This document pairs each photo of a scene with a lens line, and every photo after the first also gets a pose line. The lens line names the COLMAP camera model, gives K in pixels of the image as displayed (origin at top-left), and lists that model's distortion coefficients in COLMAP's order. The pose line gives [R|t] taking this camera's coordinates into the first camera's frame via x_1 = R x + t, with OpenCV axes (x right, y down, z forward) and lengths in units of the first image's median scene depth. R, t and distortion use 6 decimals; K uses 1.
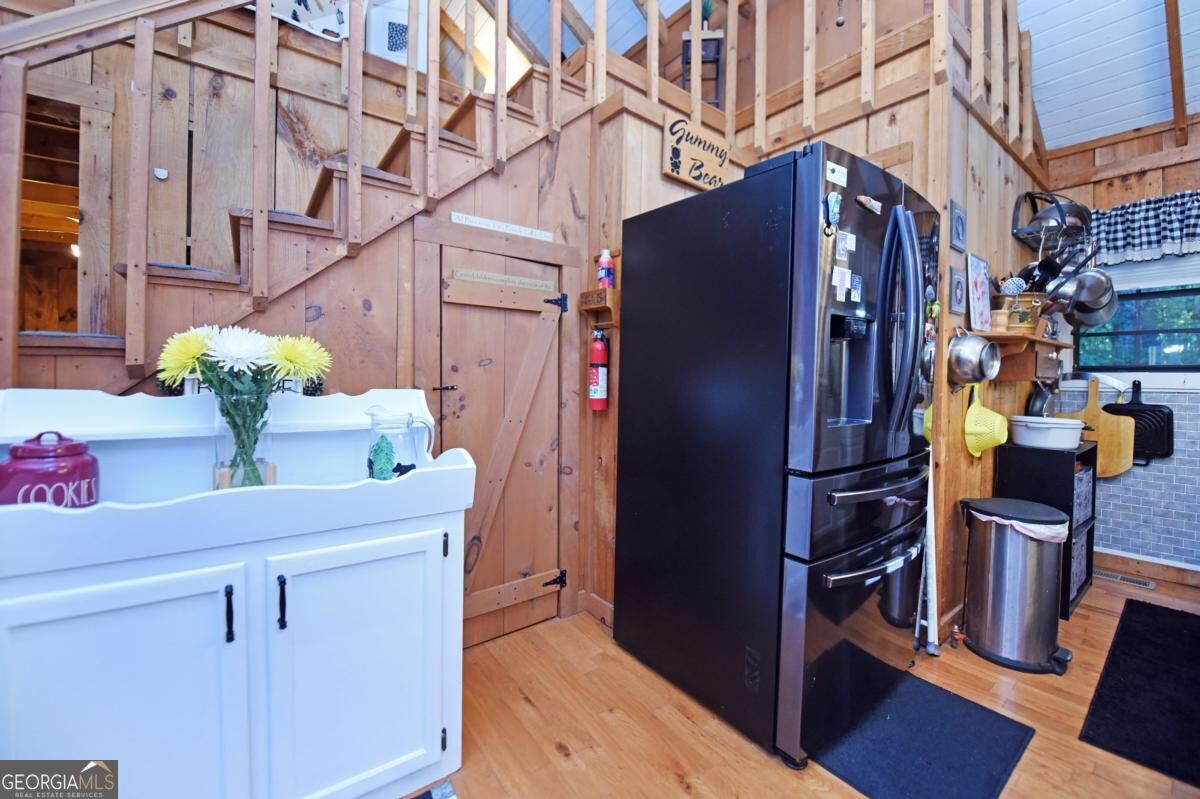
lens RADIAL K [[483.8, 0, 600.0], [0, 483.8, 399.5], [0, 0, 1]] dist [-0.024823, -0.000207]
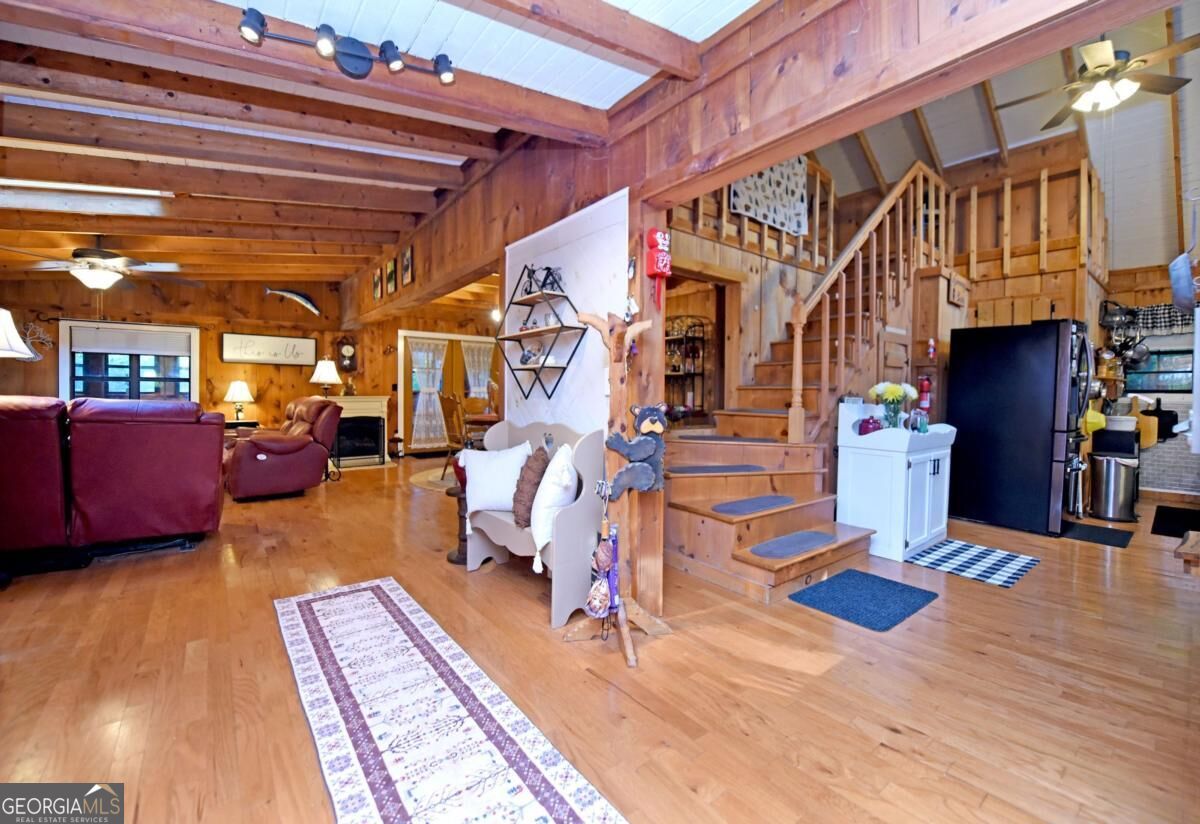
lens RADIAL K [[480.8, 0, 599.4], [0, 480.8, 415.3], [0, 0, 1]] dist [-0.029703, 0.000078]
pose [[0.999986, -0.002301, 0.004785, -1.208896], [0.002293, 0.999996, 0.001676, 0.023027], [-0.004788, -0.001665, 0.999987, -0.915374]]
